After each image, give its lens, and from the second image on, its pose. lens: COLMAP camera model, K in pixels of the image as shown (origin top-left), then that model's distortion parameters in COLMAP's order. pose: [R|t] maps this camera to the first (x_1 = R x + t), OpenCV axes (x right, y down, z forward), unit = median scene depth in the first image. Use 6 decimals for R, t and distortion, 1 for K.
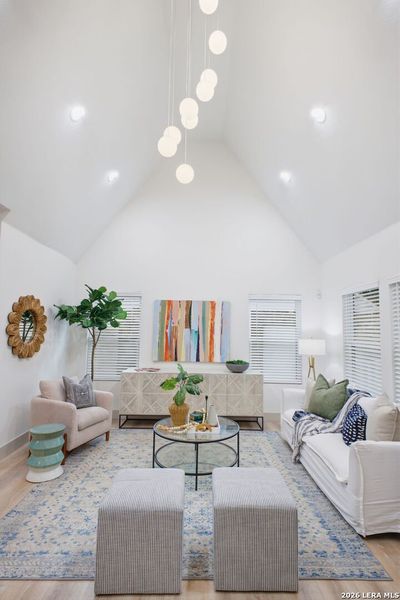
lens RADIAL K [[301.2, 0, 201.5], [0, 301.2, 302.8], [0, 0, 1]] dist [0.004713, 0.000080]
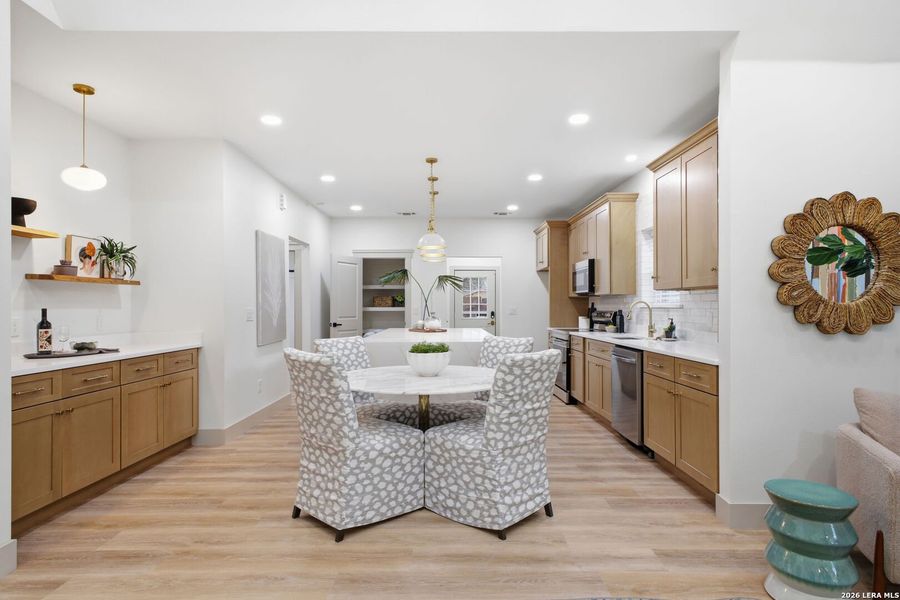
lens RADIAL K [[498.2, 0, 452.1], [0, 498.2, 301.7], [0, 0, 1]] dist [0.013630, -0.000157]
pose [[-0.012167, -0.025122, -0.999610, 0.130377], [0.090807, 0.995526, -0.026125, 0.079675], [0.995794, -0.091090, -0.009831, 0.344152]]
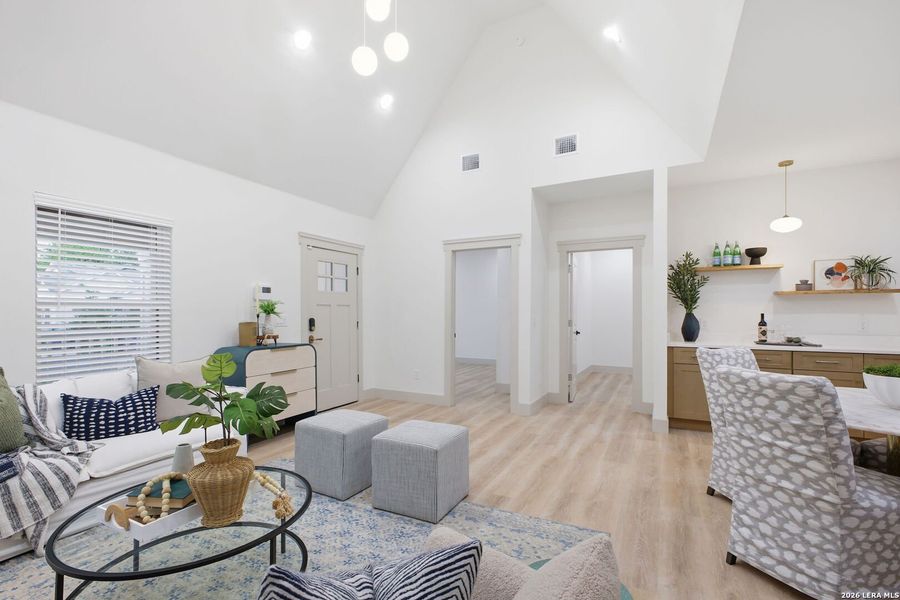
lens RADIAL K [[413.7, 0, 447.9], [0, 413.7, 315.4], [0, 0, 1]] dist [0.002012, 0.000309]
pose [[-0.878671, -0.018814, 0.477056, -0.375656], [-0.055602, 0.996456, -0.063112, 0.120528], [-0.474178, -0.081980, -0.876604, 0.907944]]
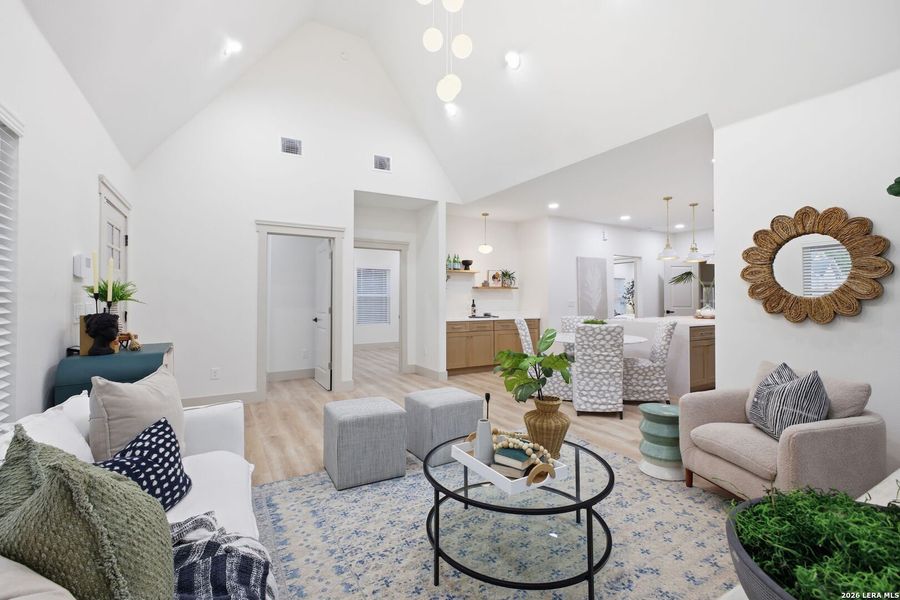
lens RADIAL K [[397.8, 0, 453.9], [0, 397.8, 297.6], [0, 0, 1]] dist [0.002358, 0.000319]
pose [[-0.865022, -0.016521, -0.501461, 0.255197], [0.031506, 0.995697, -0.087153, 0.139662], [0.500743, -0.091189, -0.860779, 1.018830]]
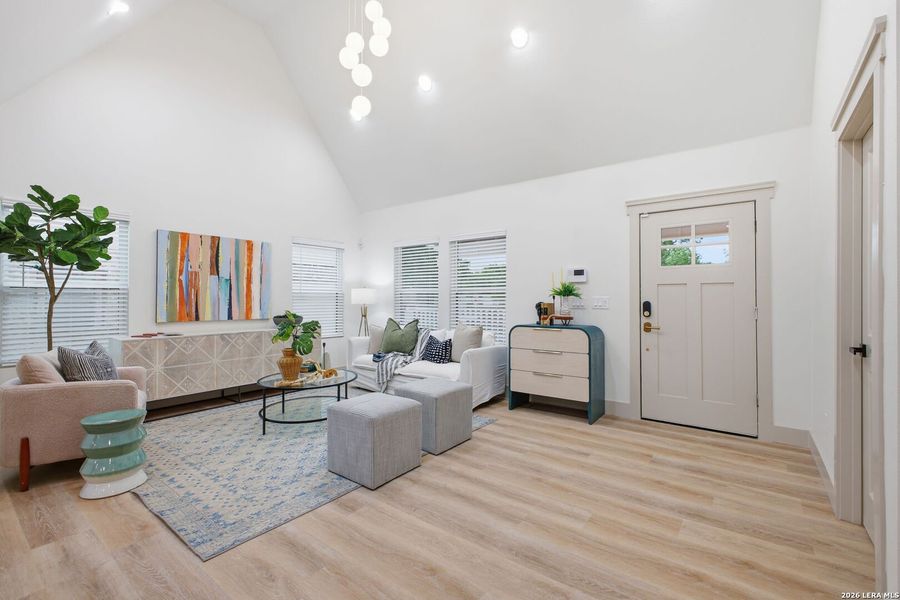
lens RADIAL K [[393.5, 0, 450.9], [0, 393.5, 296.0], [0, 0, 1]] dist [0.001386, 0.000177]
pose [[0.616420, -0.010627, 0.787346, -0.464032], [-0.061123, 0.996246, 0.061301, 0.045076], [-0.785042, -0.085912, 0.613456, -0.026065]]
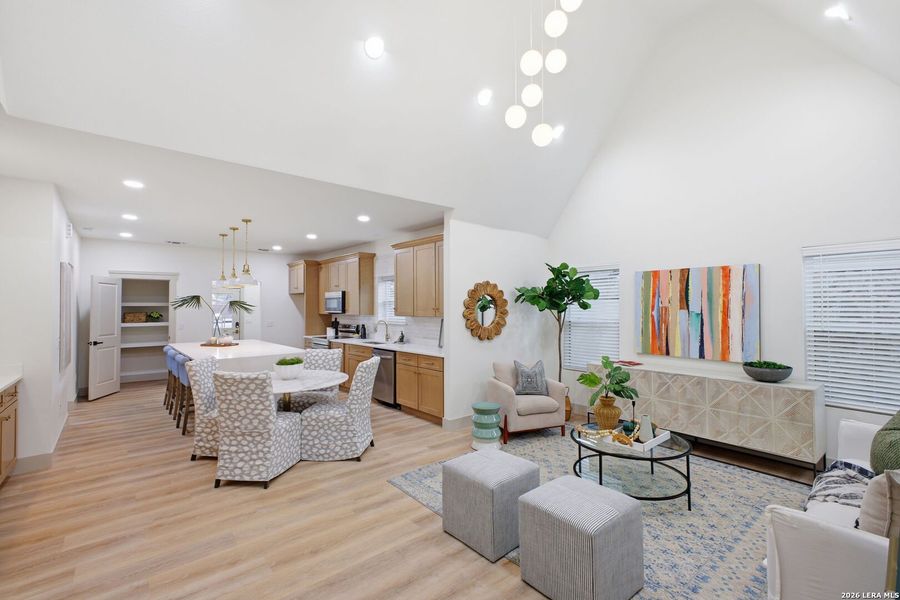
lens RADIAL K [[397.8, 0, 453.9], [0, 397.8, 297.6], [0, 0, 1]] dist [0.002358, 0.000319]
pose [[0.636491, -0.034983, -0.770490, 0.339123], [0.083616, 0.996213, 0.023843, -0.008090], [0.766738, -0.079601, 0.637006, 0.023303]]
